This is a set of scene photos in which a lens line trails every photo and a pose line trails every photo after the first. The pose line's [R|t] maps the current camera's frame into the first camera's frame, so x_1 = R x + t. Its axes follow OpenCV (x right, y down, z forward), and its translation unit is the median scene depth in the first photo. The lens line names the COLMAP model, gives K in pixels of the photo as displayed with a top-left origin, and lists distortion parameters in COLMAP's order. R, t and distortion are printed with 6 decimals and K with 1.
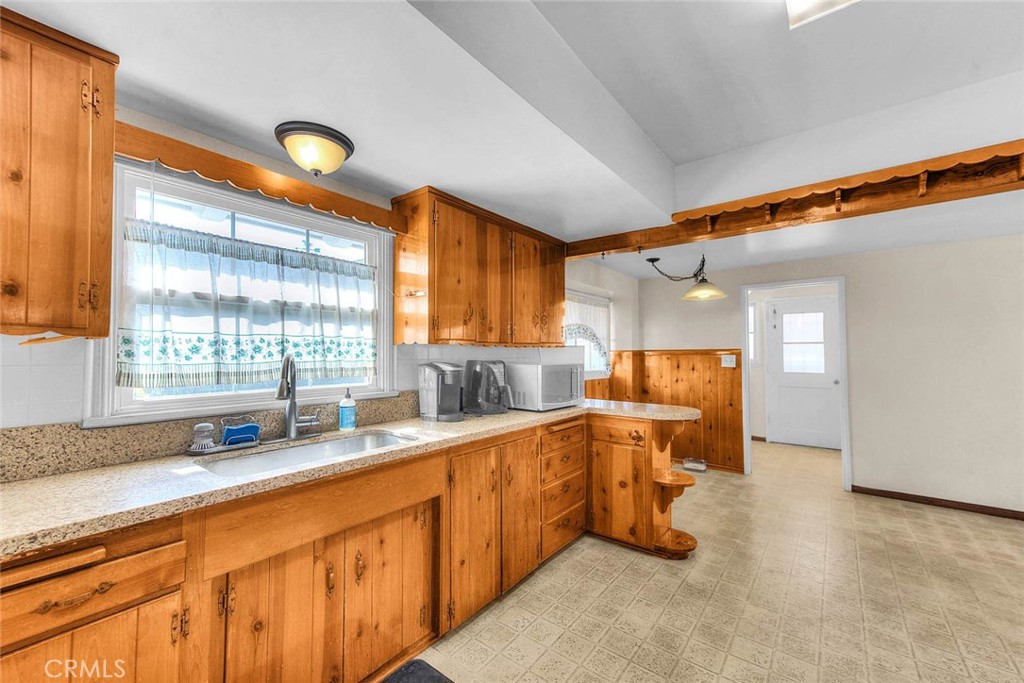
lens RADIAL K [[415.0, 0, 507.1], [0, 415.0, 342.6], [0, 0, 1]] dist [0.023768, 0.000028]
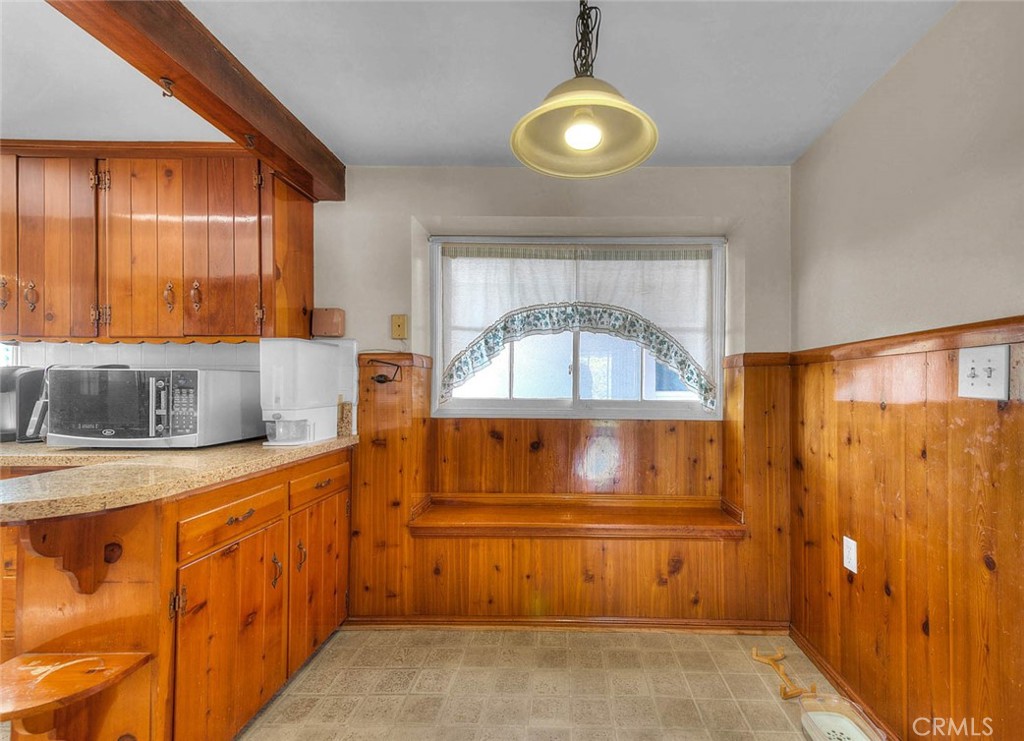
lens RADIAL K [[459.3, 0, 561.6], [0, 459.3, 381.8], [0, 0, 1]] dist [0.028084, 0.000002]
pose [[0.612524, -0.000275, -0.790452, 0.601020], [0.015232, 0.999818, 0.011455, 0.042728], [0.790305, -0.019056, 0.612417, 0.663333]]
